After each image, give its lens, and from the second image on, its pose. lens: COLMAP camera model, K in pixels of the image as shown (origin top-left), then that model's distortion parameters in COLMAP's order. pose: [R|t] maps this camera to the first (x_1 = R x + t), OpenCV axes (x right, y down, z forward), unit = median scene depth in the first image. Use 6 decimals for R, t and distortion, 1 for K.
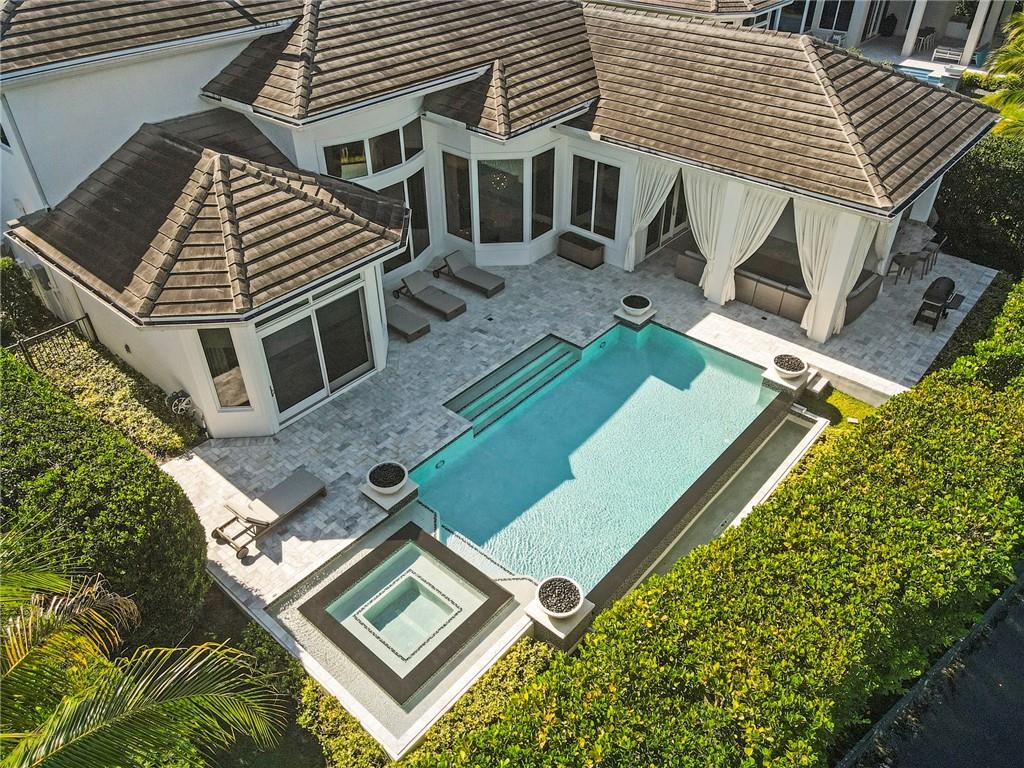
lens RADIAL K [[745.2, 0, 510.6], [0, 745.2, 378.2], [0, 0, 1]] dist [0.002395, 0.008853]
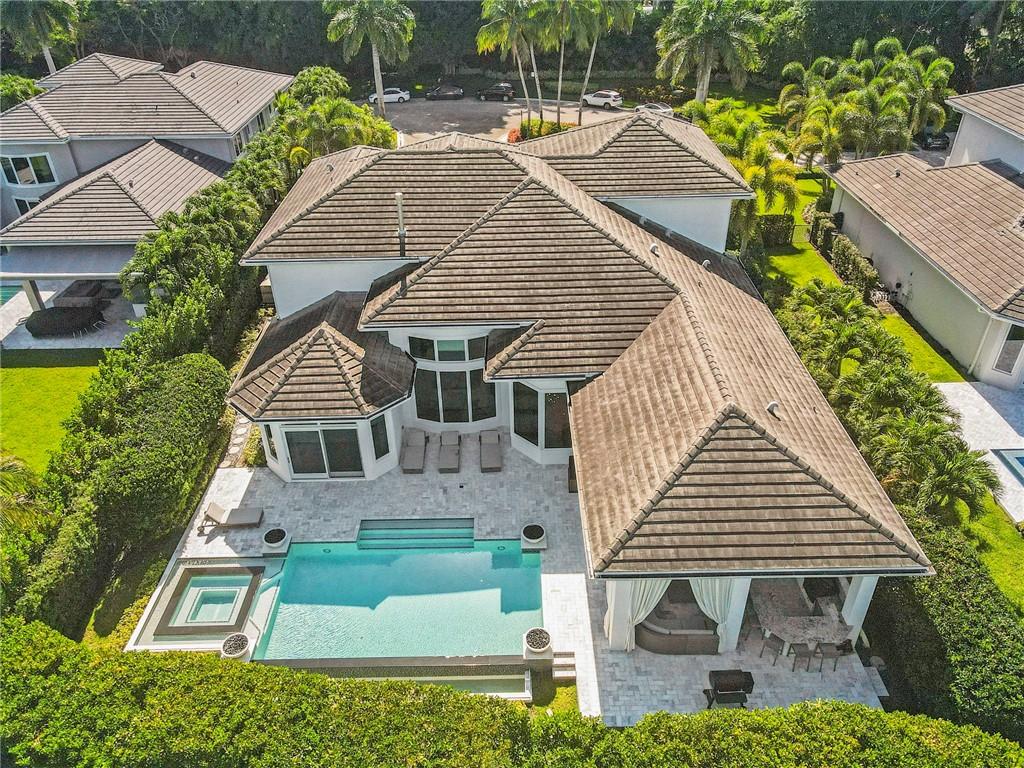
lens RADIAL K [[745.2, 0, 510.6], [0, 745.2, 378.2], [0, 0, 1]] dist [0.002395, 0.008853]
pose [[0.664822, 0.404325, -0.628119, 0.930998], [-0.434842, 0.893173, 0.114691, -0.518457], [0.607391, 0.196883, 0.769619, -0.052302]]
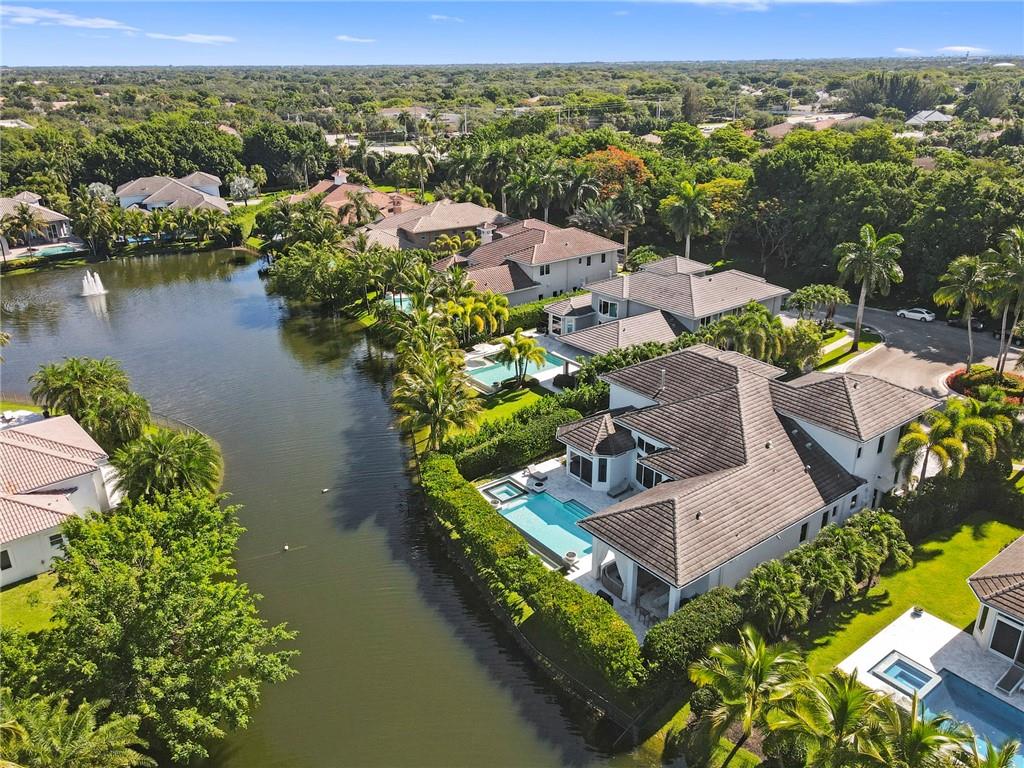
lens RADIAL K [[745.2, 0, 510.6], [0, 745.2, 378.2], [0, 0, 1]] dist [0.002395, 0.008853]
pose [[-0.198510, 0.375173, -0.905450, 2.729224], [-0.570860, 0.706694, 0.417974, -1.548300], [0.796688, 0.599857, 0.073885, 0.193610]]
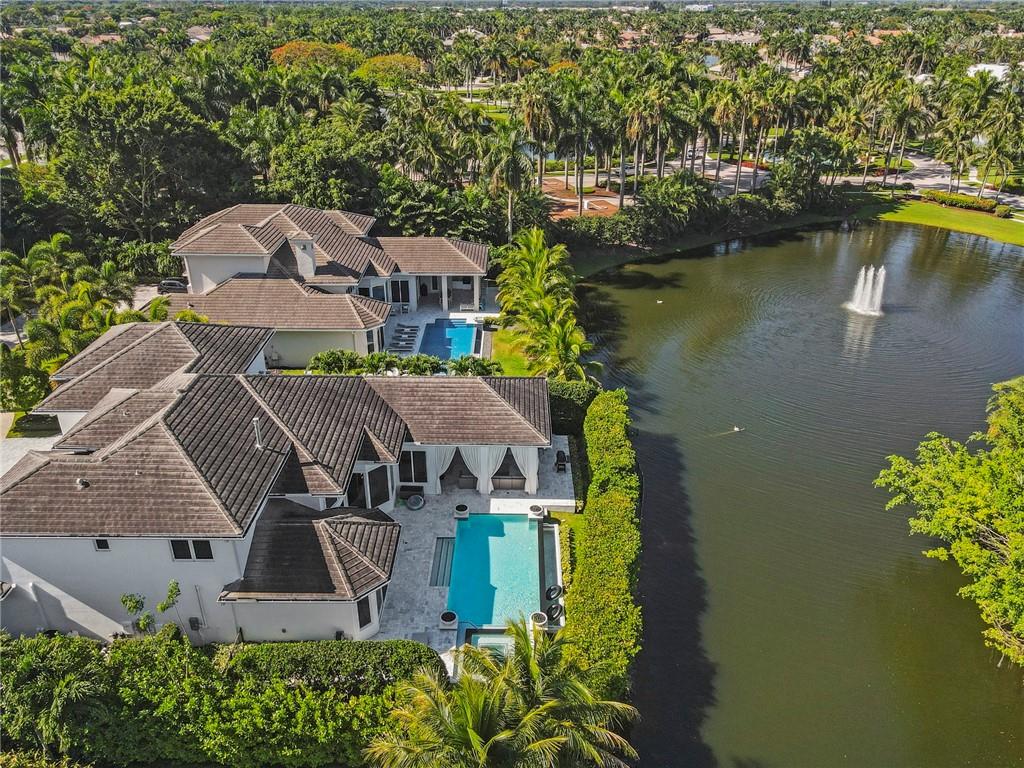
lens RADIAL K [[762.2, 0, 510.1], [0, 762.2, 371.9], [0, 0, 1]] dist [-0.006371, 0.001579]
pose [[0.758564, -0.276284, 0.590125, -1.041624], [0.382414, 0.922049, -0.059883, -0.315525], [-0.527579, 0.271097, 0.805088, -1.095017]]
